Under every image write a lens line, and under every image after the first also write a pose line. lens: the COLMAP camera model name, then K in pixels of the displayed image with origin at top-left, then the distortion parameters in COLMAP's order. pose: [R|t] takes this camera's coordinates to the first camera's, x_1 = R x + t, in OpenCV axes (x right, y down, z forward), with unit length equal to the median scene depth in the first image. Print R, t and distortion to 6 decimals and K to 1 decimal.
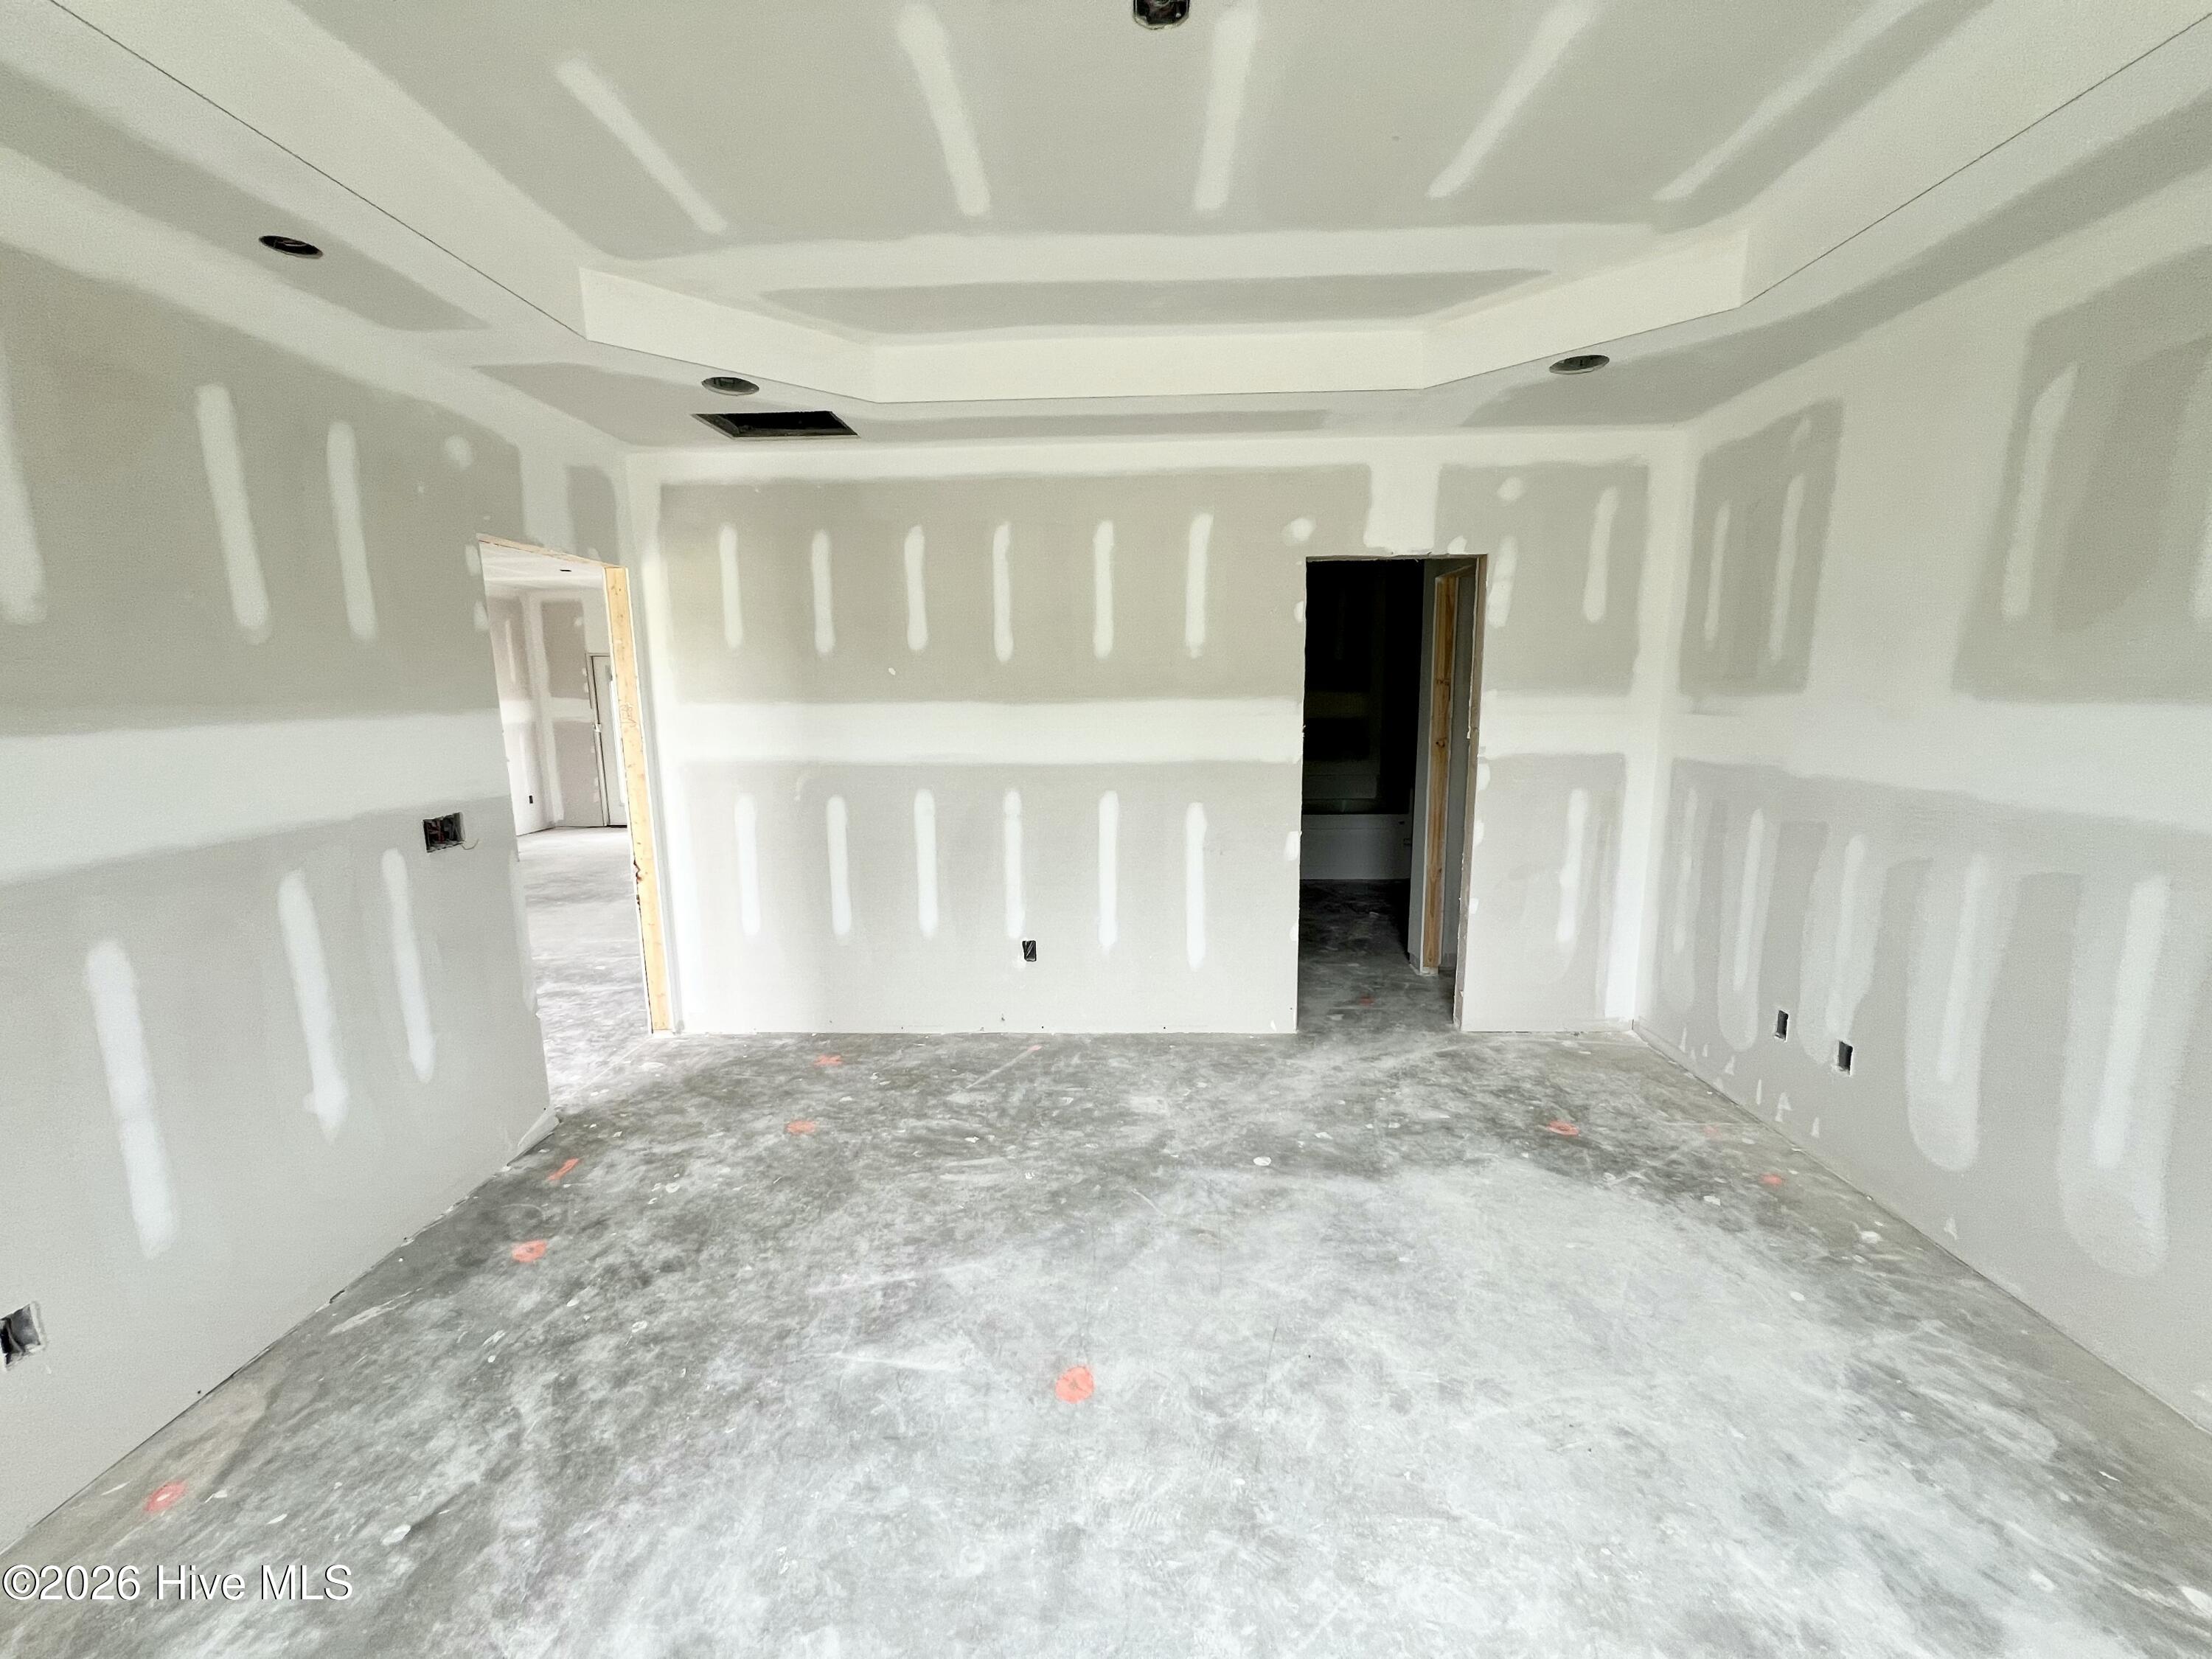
lens RADIAL K [[882.9, 0, 1106.6], [0, 882.9, 830.2], [0, 0, 1]] dist [-0.002642, 0.000841]
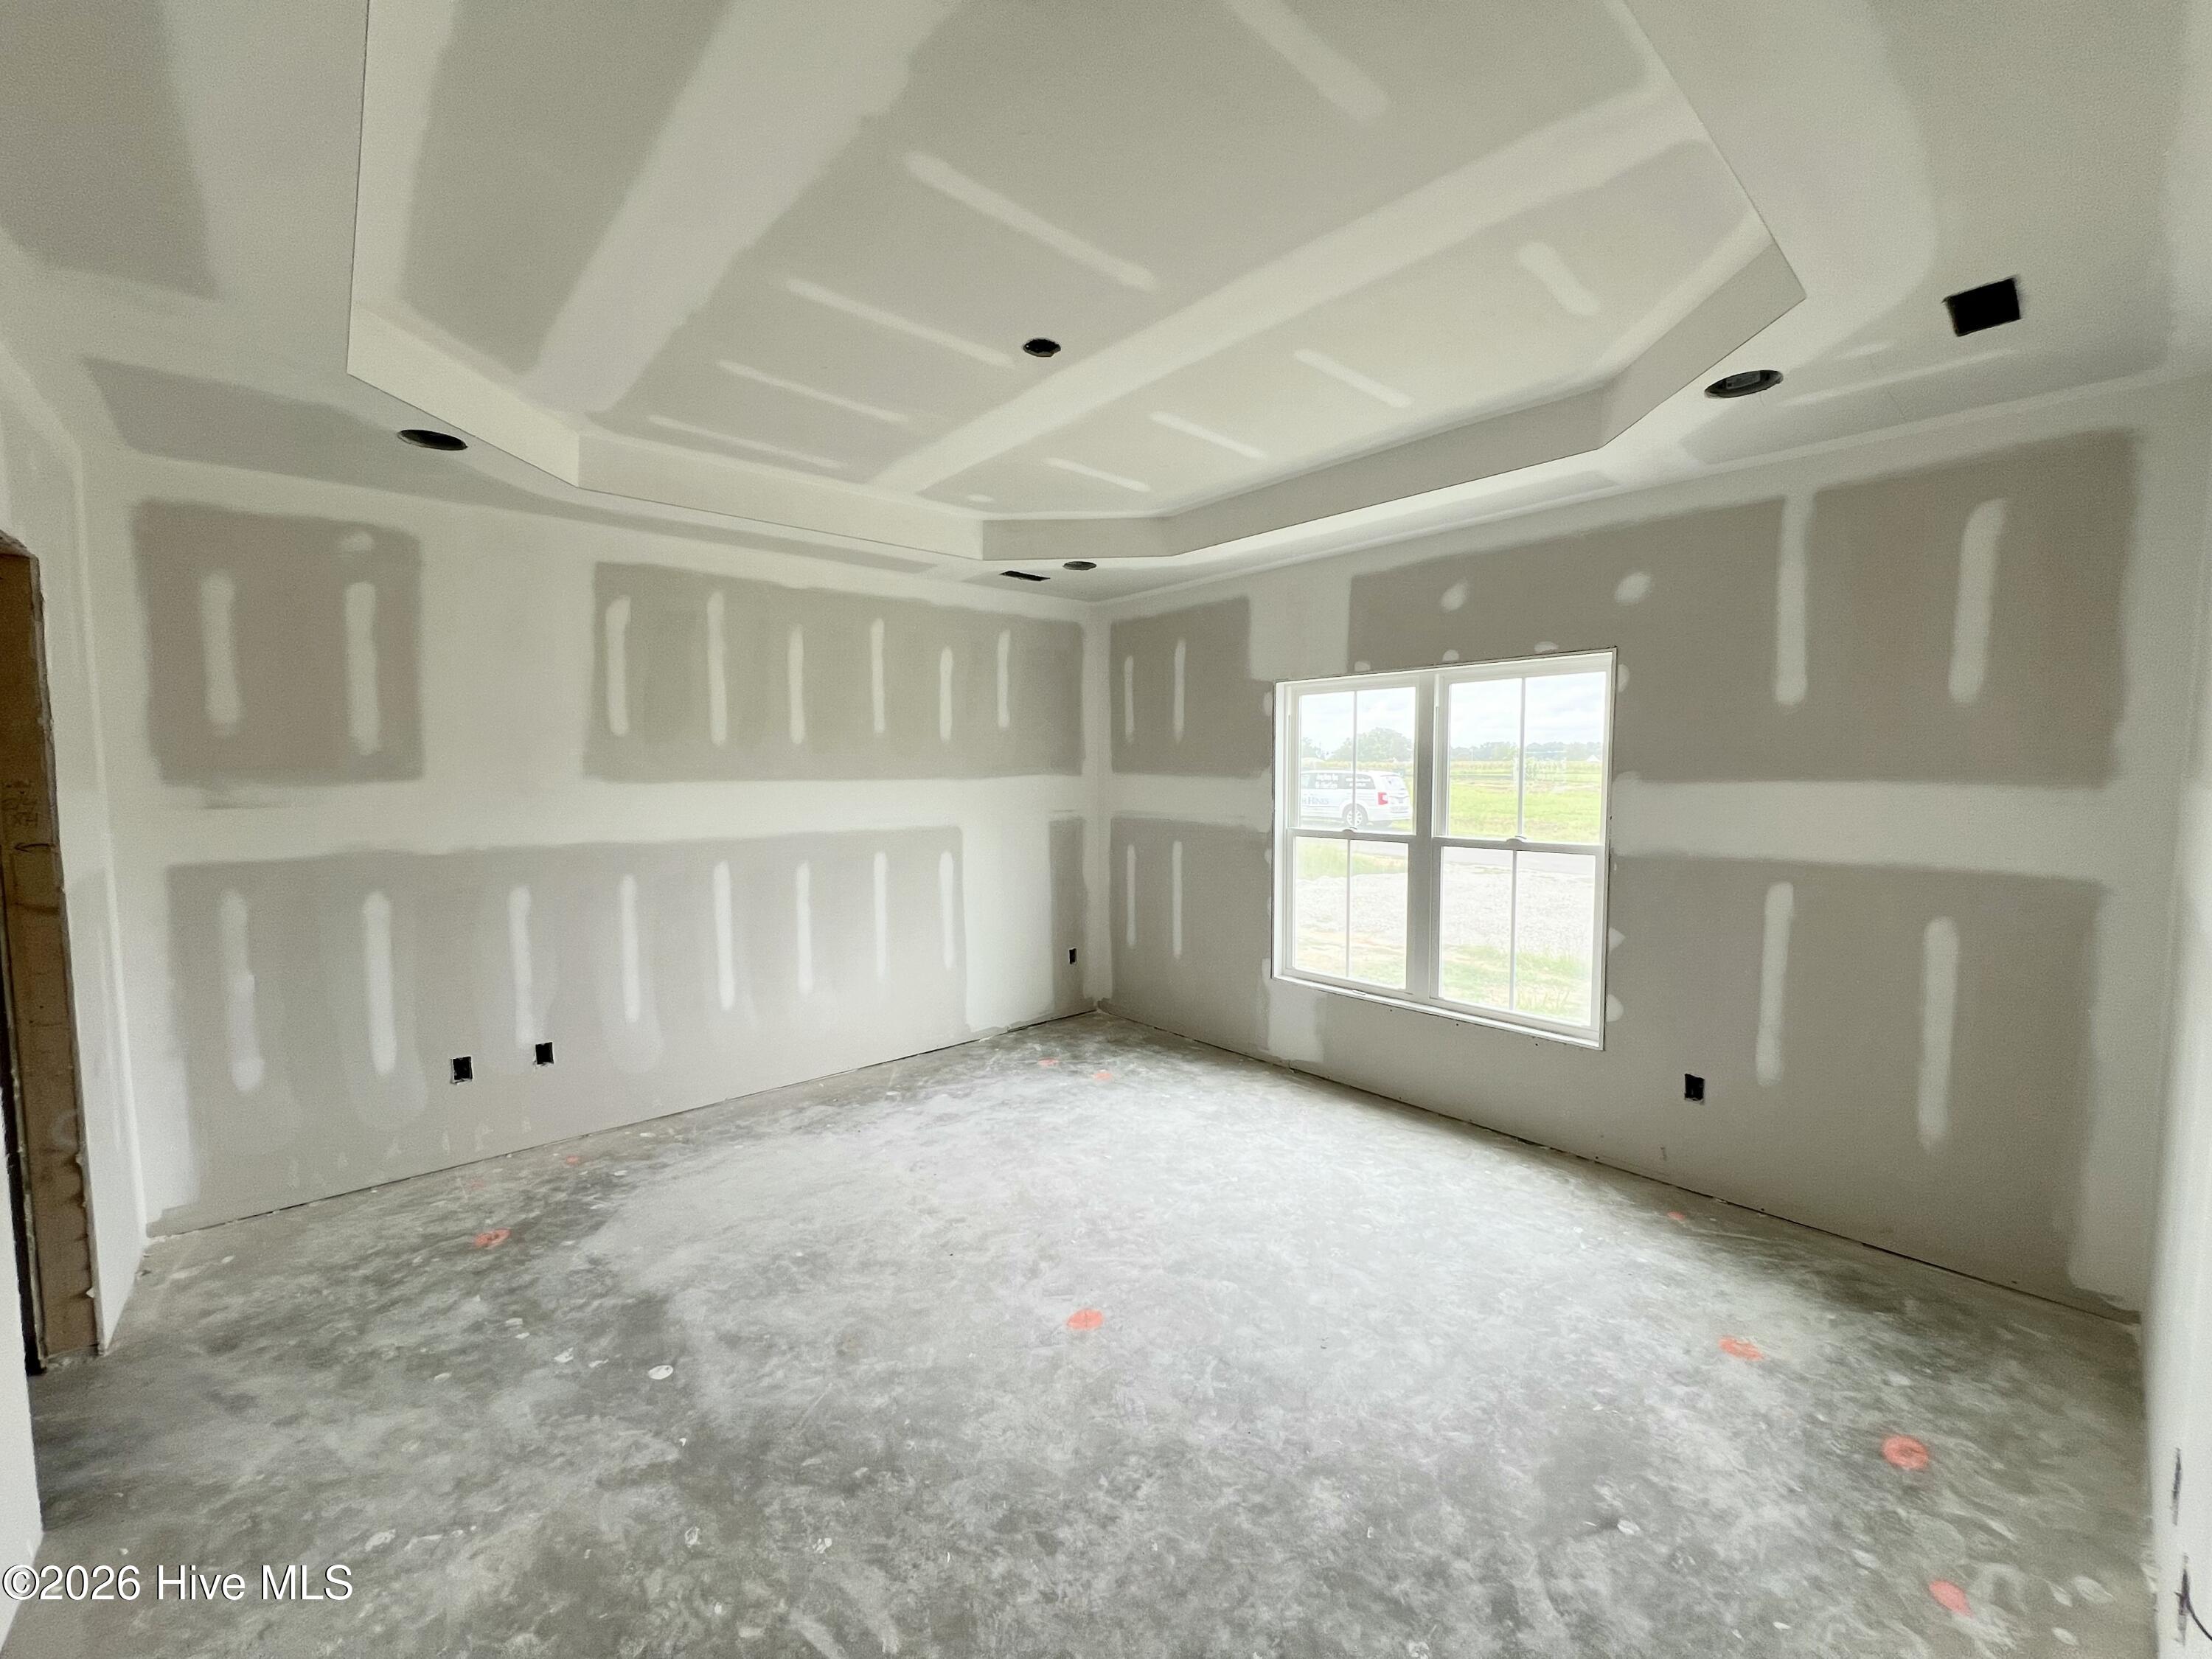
lens RADIAL K [[888.8, 0, 1097.5], [0, 888.8, 829.1], [0, 0, 1]] dist [0.002871, 0.000172]
pose [[-0.680966, -0.034539, 0.731500, -0.604717], [0.128817, 0.977662, 0.166080, -0.163011], [-0.720896, 0.207325, -0.661305, 1.076693]]
